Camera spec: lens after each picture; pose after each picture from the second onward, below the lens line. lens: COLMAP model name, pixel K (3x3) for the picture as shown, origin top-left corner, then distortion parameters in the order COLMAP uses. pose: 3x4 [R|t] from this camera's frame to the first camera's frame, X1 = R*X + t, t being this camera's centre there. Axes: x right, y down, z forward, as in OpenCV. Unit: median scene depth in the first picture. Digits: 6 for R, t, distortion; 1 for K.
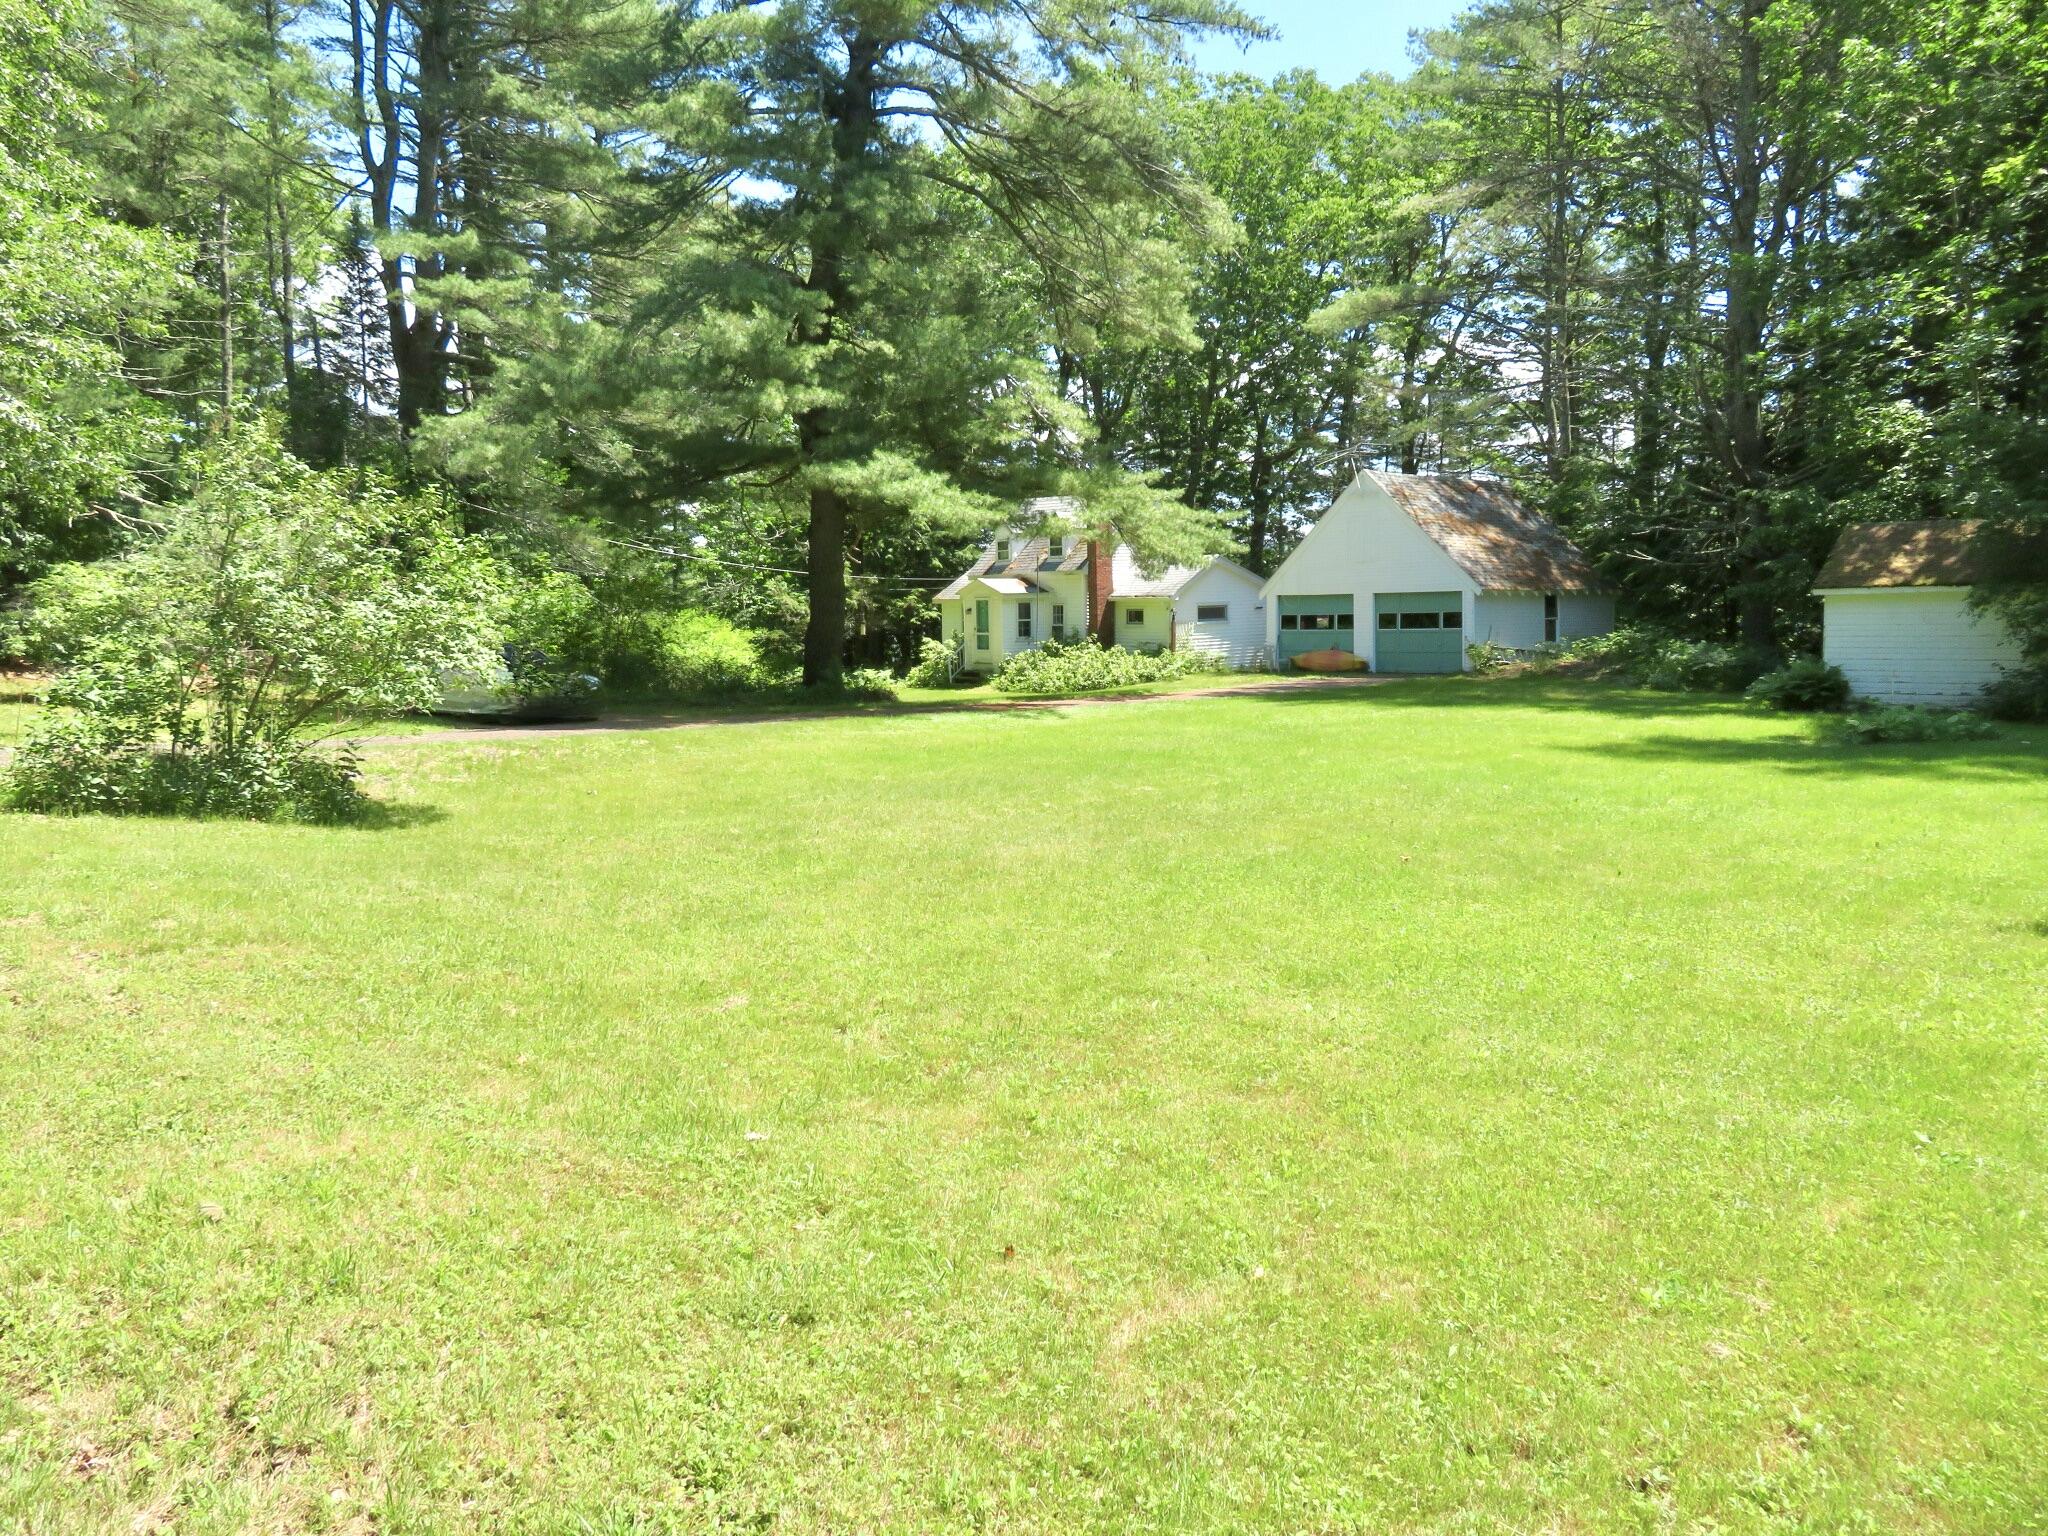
lens RADIAL K [[1462.9, 0, 1024.0], [0, 1462.9, 768.0], [0, 0, 1]] dist [0.006598, -0.000143]
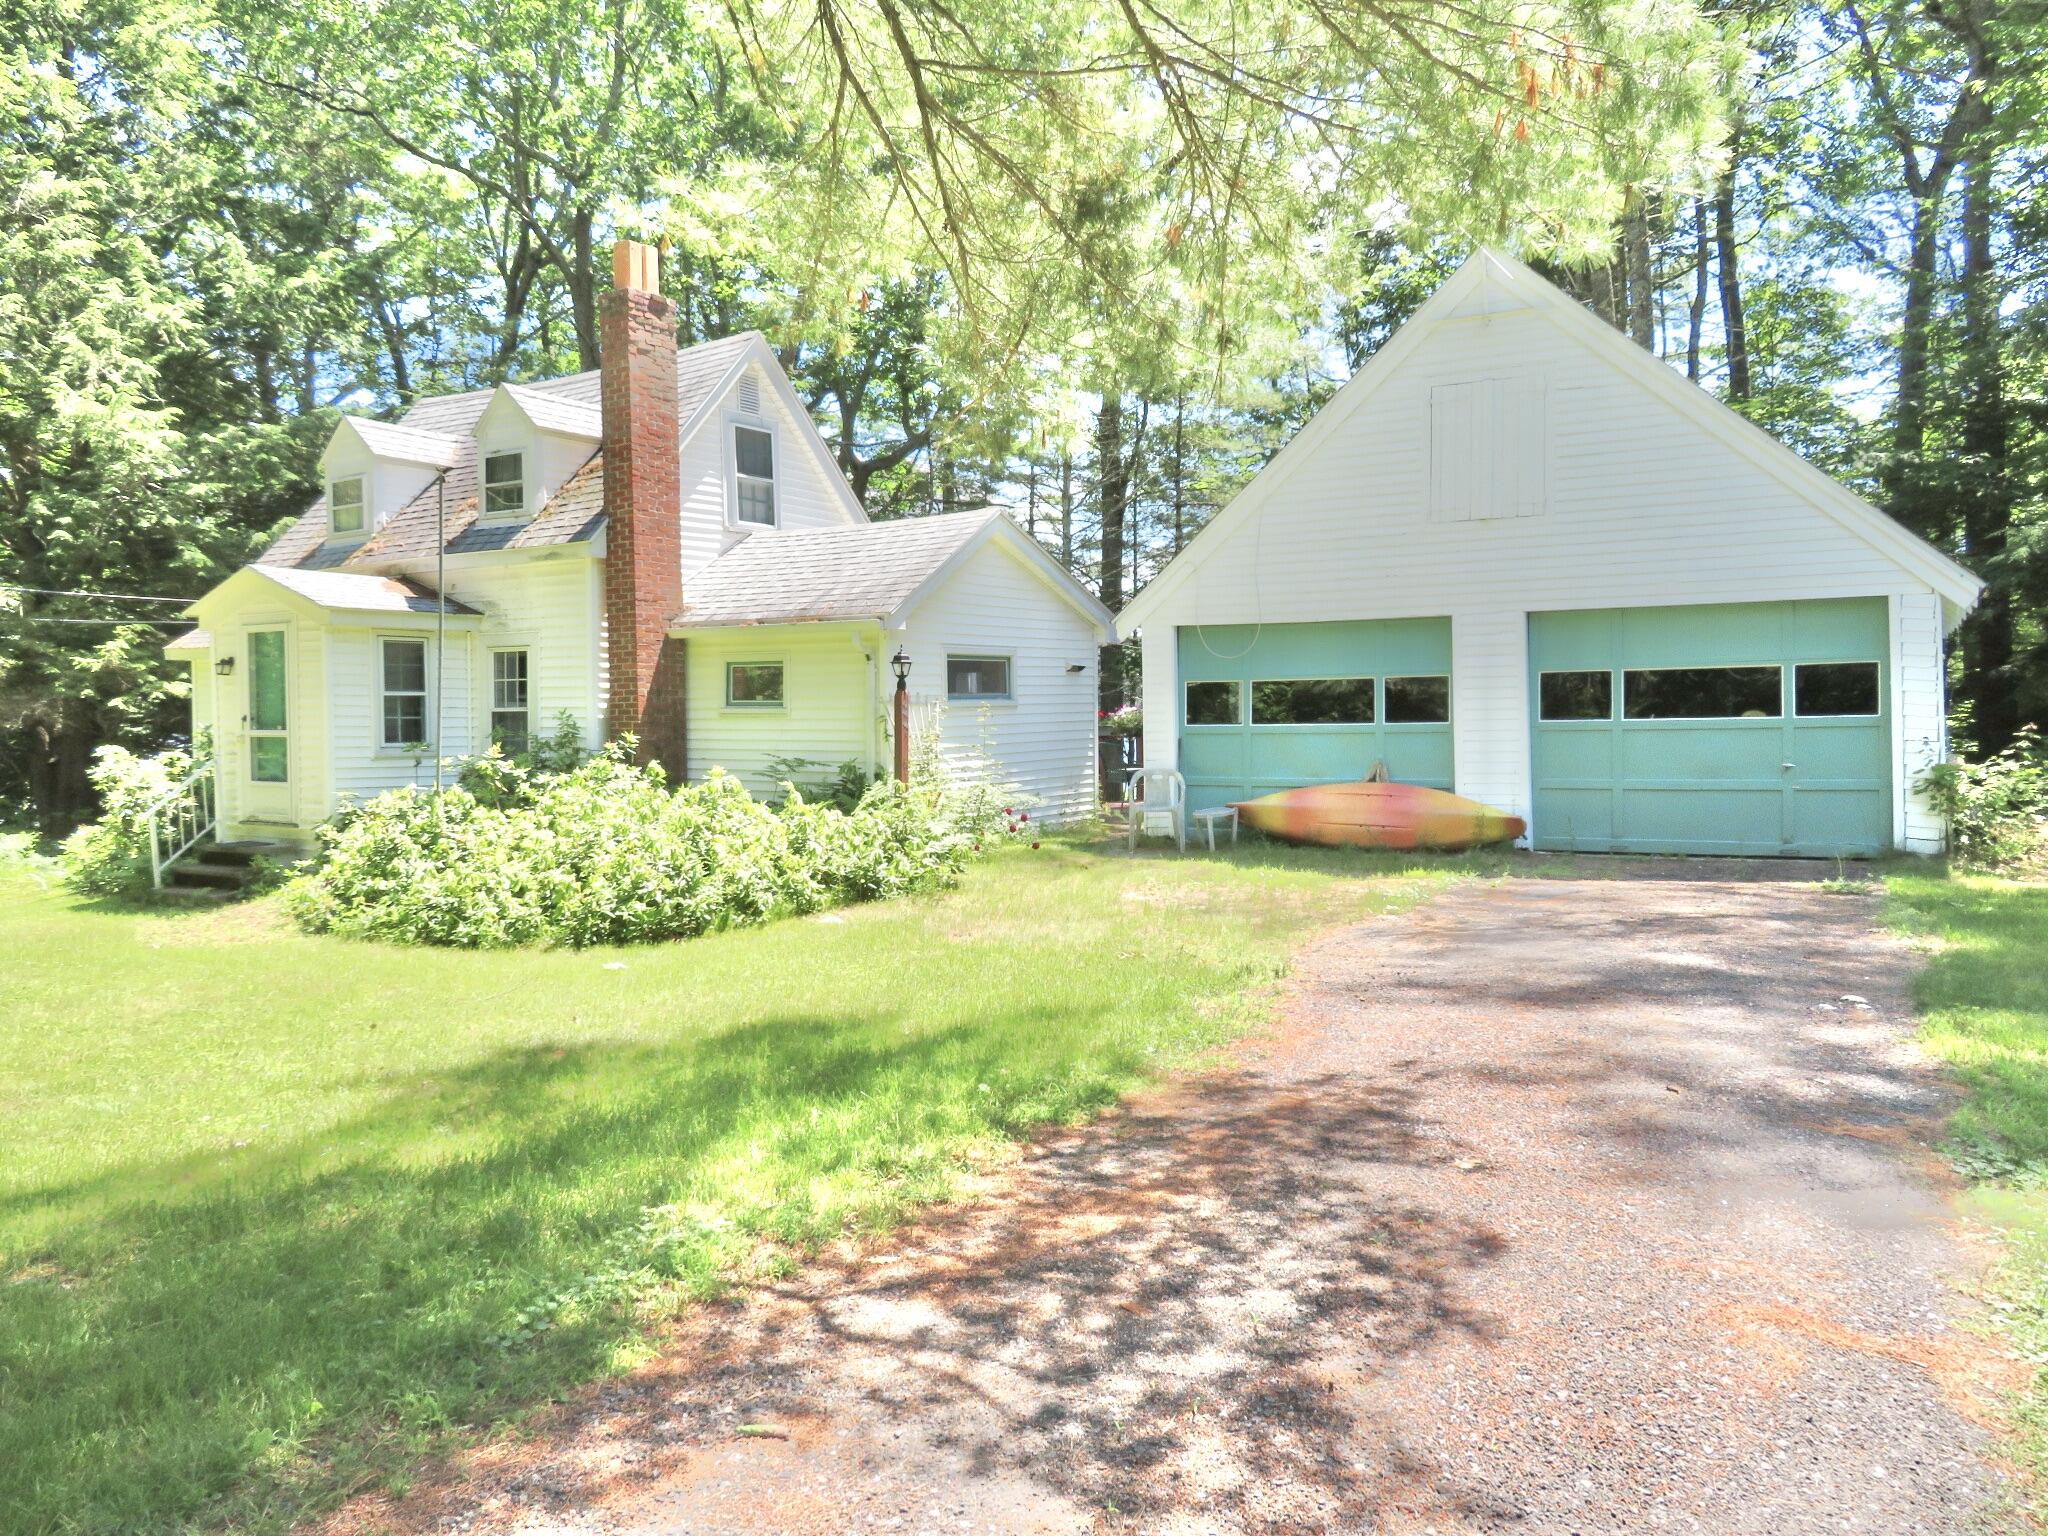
lens RADIAL K [[1462.9, 0, 1024.0], [0, 1462.9, 768.0], [0, 0, 1]] dist [0.006598, -0.000143]
pose [[0.933120, -0.005077, 0.359530, 0.012252], [0.032354, 0.997030, -0.069892, -0.057415], [-0.358107, 0.076850, 0.930512, 0.652921]]
